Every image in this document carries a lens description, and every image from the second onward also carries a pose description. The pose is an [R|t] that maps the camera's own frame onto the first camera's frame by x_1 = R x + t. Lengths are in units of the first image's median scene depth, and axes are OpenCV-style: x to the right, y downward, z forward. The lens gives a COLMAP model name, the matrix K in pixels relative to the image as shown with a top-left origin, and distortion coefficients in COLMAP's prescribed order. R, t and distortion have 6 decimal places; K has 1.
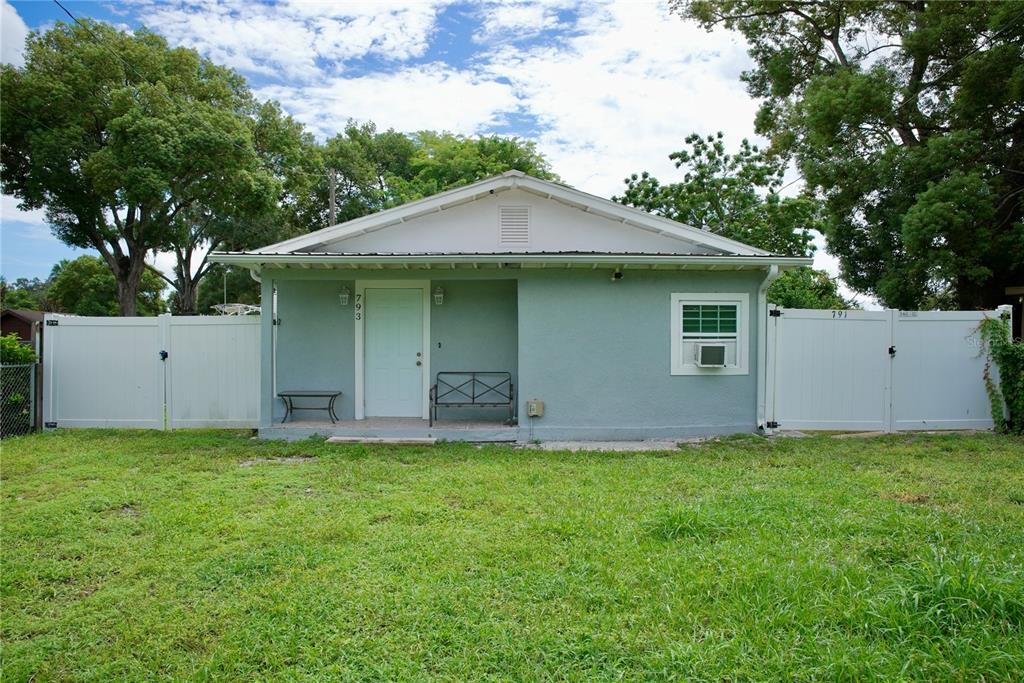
lens RADIAL K [[787.7, 0, 512.0], [0, 787.7, 341.5], [0, 0, 1]] dist [-0.173147, 0.200471]
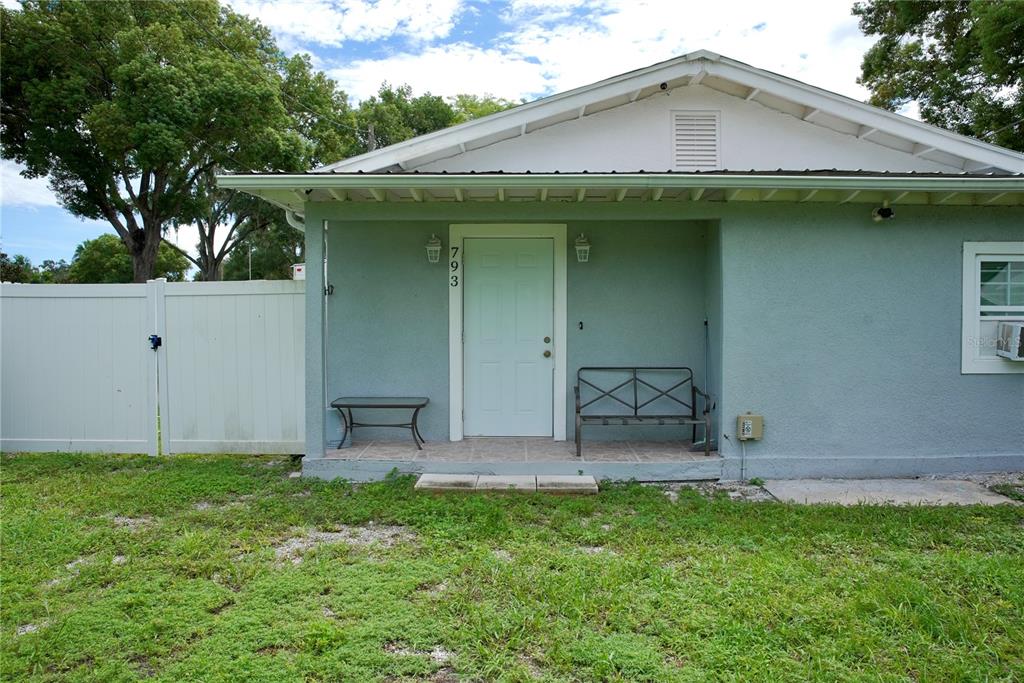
lens RADIAL K [[787.7, 0, 512.0], [0, 787.7, 341.5], [0, 0, 1]] dist [-0.173147, 0.200471]
pose [[0.999513, -0.000462, -0.031190, -0.047788], [0.001197, 0.999722, 0.023534, 0.000915], [0.031171, -0.023560, 0.999236, 0.131638]]
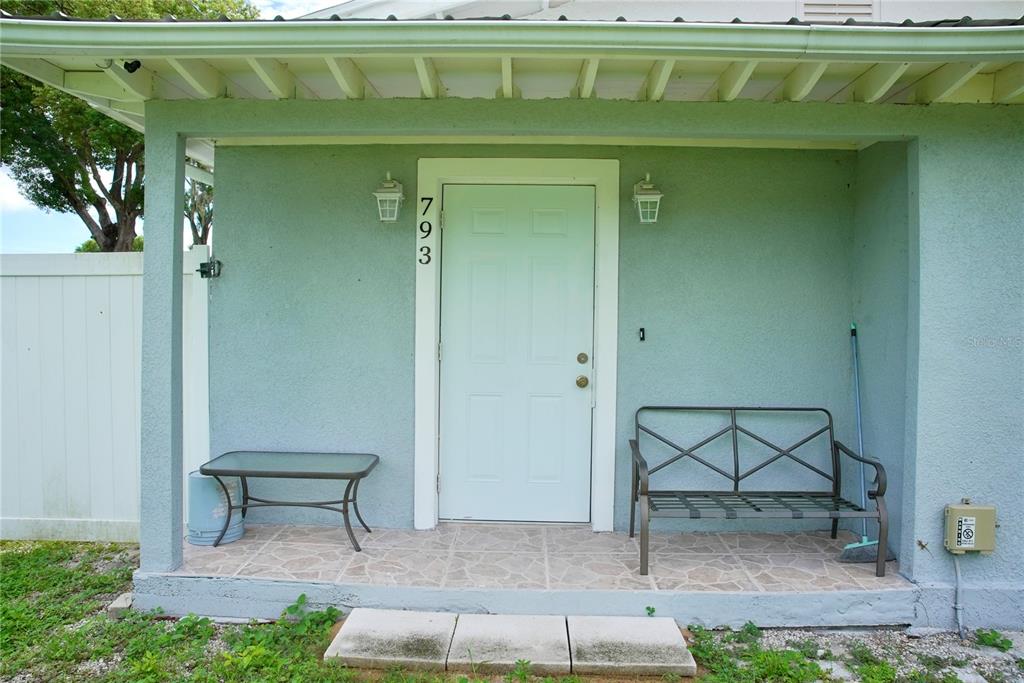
lens RADIAL K [[787.7, 0, 512.0], [0, 787.7, 341.5], [0, 0, 1]] dist [-0.173147, 0.200471]
pose [[0.999140, 0.011033, -0.039978, -0.051649], [-0.010572, 0.999875, 0.011723, 0.001647], [0.040102, -0.011290, 0.999132, 0.231979]]
